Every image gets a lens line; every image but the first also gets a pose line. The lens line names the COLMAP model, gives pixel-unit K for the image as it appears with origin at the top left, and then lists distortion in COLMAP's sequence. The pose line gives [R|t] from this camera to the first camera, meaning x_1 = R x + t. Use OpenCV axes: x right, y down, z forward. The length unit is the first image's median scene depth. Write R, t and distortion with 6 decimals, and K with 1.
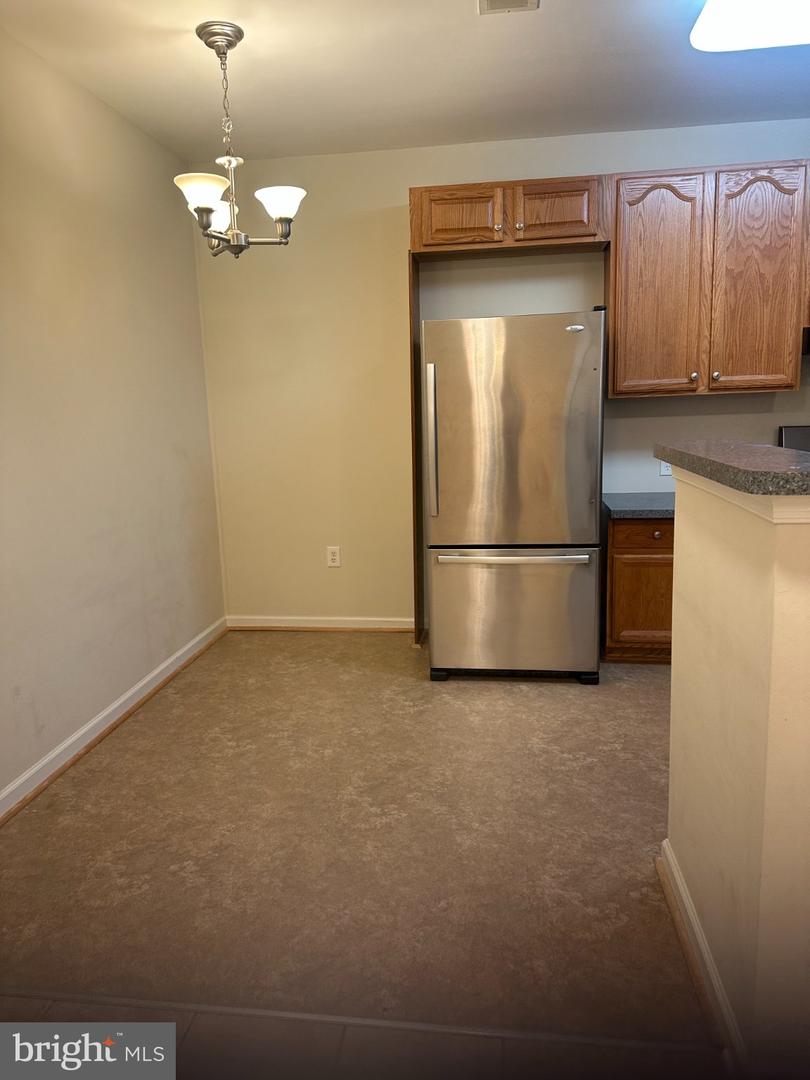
lens RADIAL K [[781.0, 0, 405.0], [0, 781.0, 540.0], [0, 0, 1]] dist [0.059690, -0.083837]
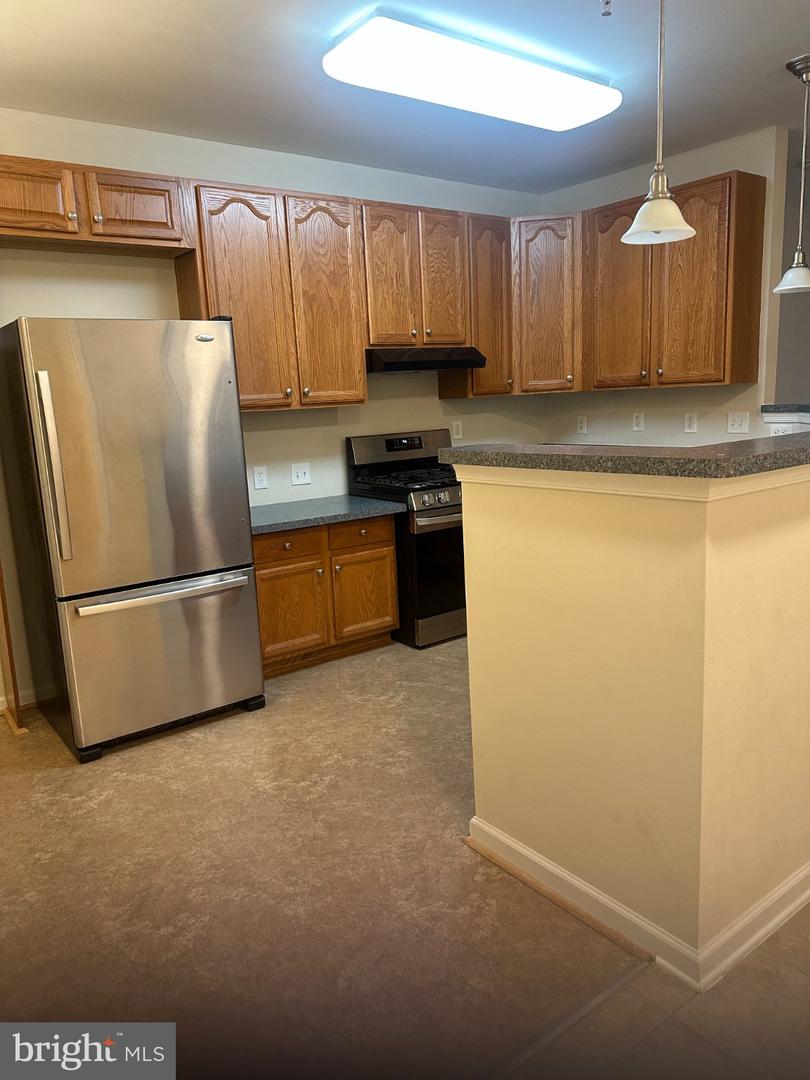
lens RADIAL K [[774.4, 0, 405.0], [0, 774.4, 540.0], [0, 0, 1]] dist [0.133282, -0.190036]
pose [[0.712687, -0.135510, 0.688269, -0.267194], [0.151784, 0.987710, 0.037297, -0.029511], [-0.684864, 0.077887, 0.724496, 0.164588]]
